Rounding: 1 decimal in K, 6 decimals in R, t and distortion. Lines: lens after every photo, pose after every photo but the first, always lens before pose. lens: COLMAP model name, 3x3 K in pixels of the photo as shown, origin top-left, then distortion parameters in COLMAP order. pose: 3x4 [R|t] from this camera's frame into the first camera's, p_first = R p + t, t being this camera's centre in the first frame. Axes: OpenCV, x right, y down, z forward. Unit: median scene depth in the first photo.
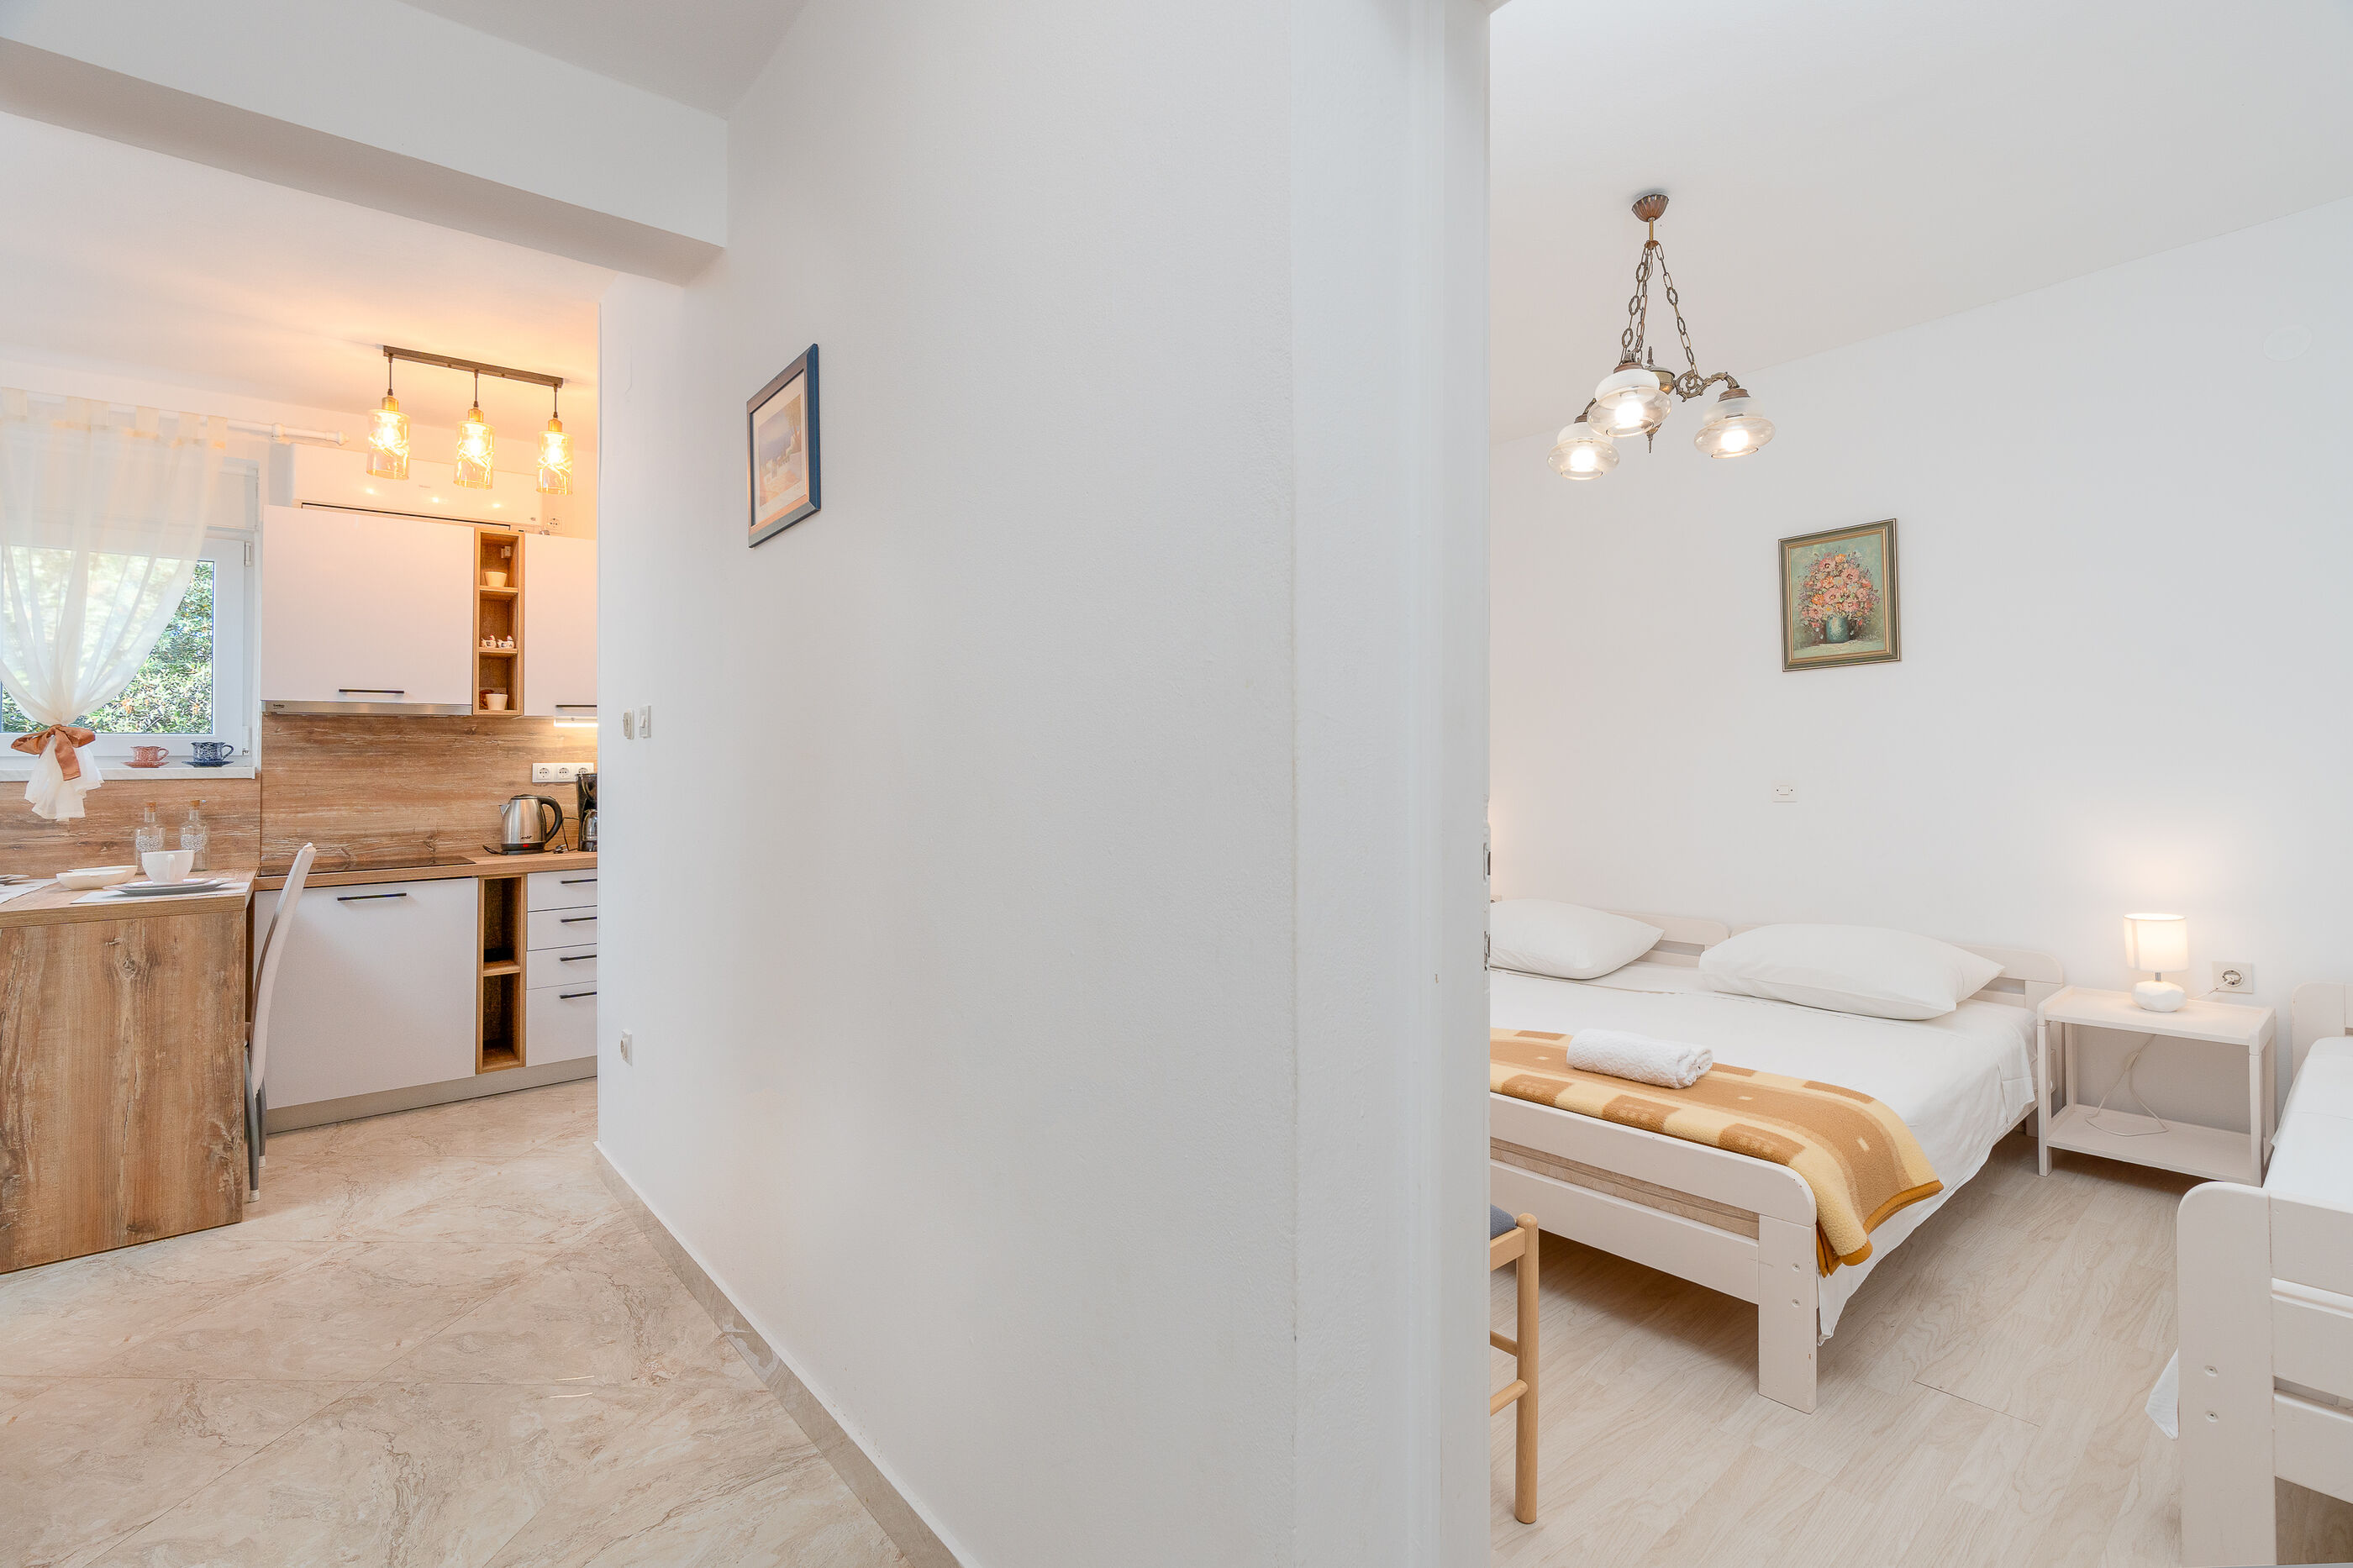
lens RADIAL K [[1072.0, 0, 1261.6], [0, 1072.0, 748.1], [0, 0, 1]] dist [-0.013448, 0.003164]
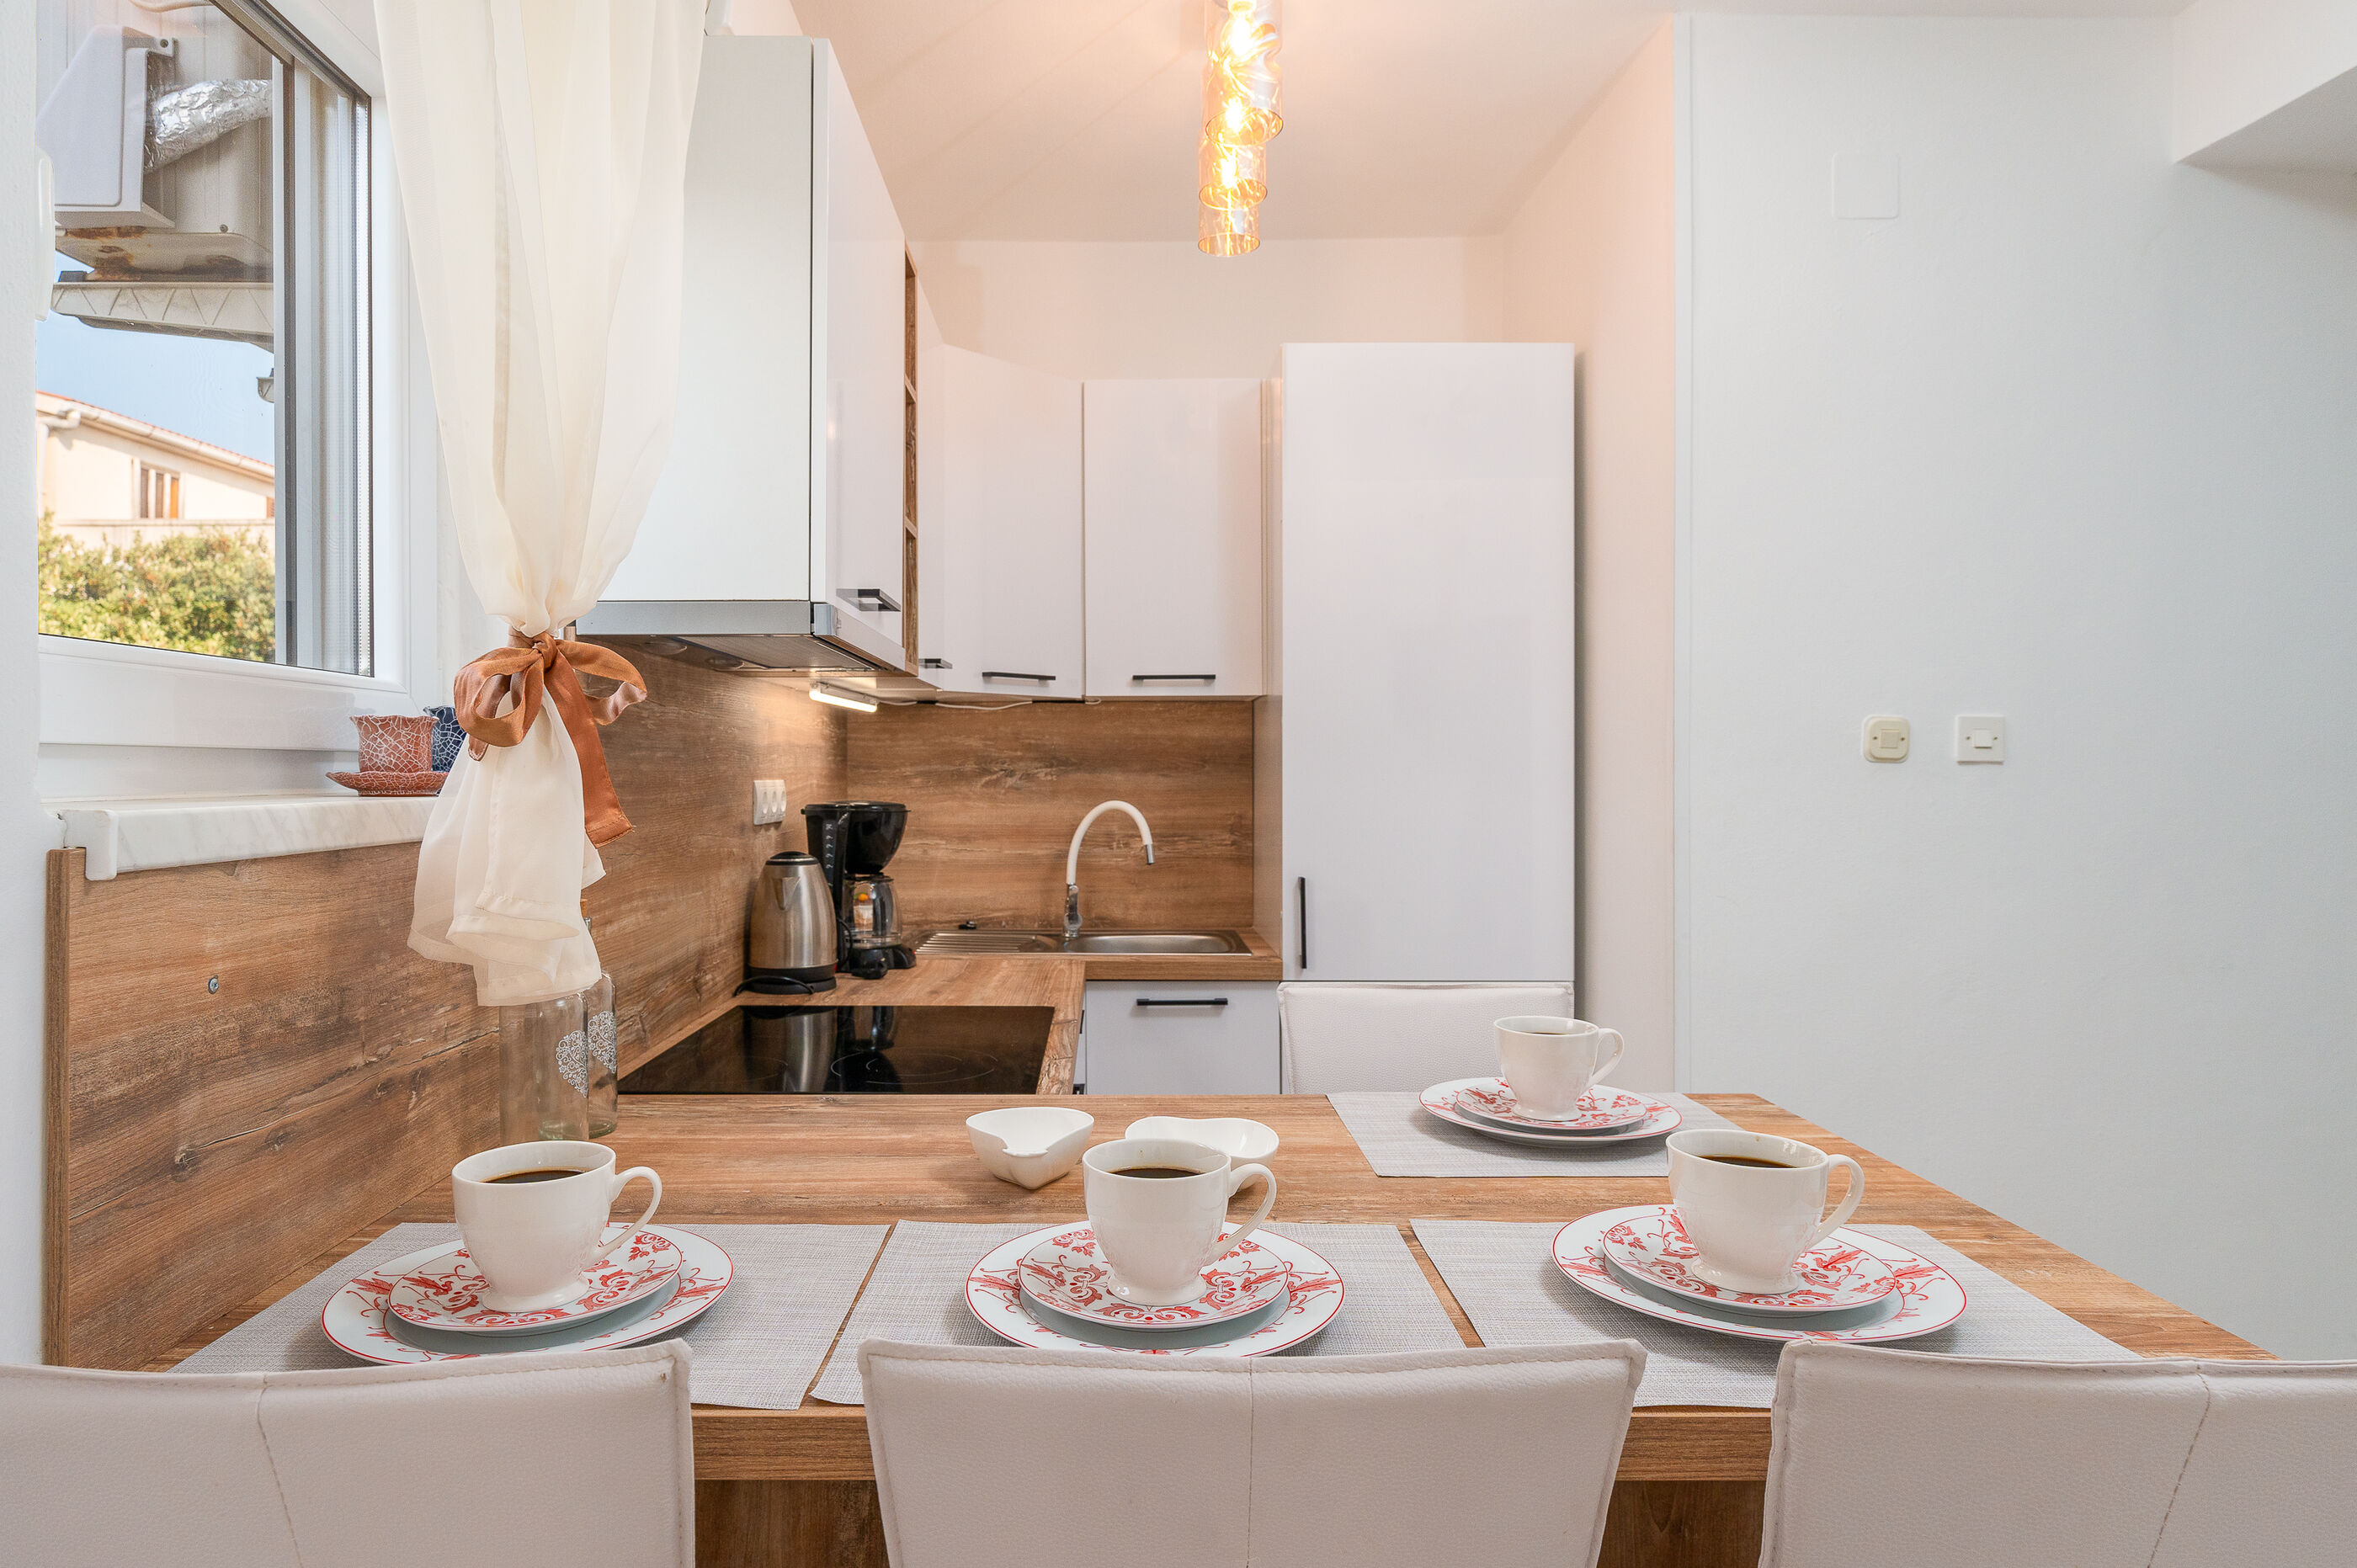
lens RADIAL K [[1350.4, 0, 1098.7], [0, 1350.4, 793.2], [0, 0, 1]] dist [-0.006015, 0.001859]
pose [[0.675969, 0.003954, 0.736919, -1.123522], [-0.024188, 0.999566, 0.016825, 0.007547], [-0.736533, -0.029198, 0.675772, 0.594267]]
